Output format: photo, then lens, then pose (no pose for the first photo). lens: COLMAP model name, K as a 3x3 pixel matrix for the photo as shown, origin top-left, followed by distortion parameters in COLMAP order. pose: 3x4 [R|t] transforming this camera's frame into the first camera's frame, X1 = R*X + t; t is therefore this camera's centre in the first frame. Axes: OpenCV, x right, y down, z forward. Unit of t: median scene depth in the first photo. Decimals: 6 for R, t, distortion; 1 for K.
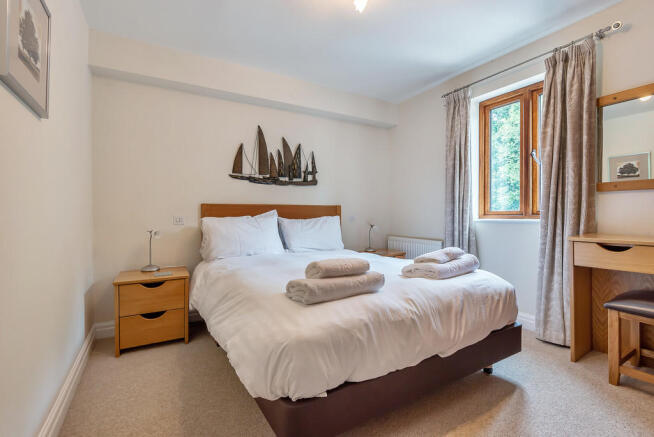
lens RADIAL K [[301.6, 0, 326.1], [0, 301.6, 218.6], [0, 0, 1]] dist [-0.002936, -0.002187]
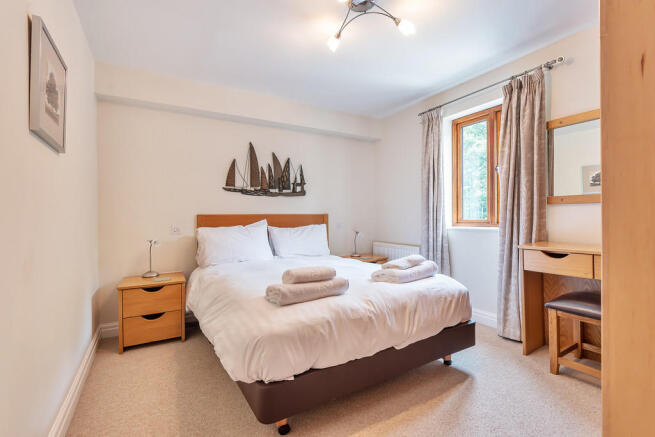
lens RADIAL K [[302.0, 0, 329.9], [0, 302.0, 219.5], [0, 0, 1]] dist [-0.002936, -0.002187]
pose [[0.999956, -0.004397, 0.008265, 0.075930], [0.004428, 0.999983, -0.003762, -0.033131], [-0.008249, 0.003798, 0.999959, -0.128699]]
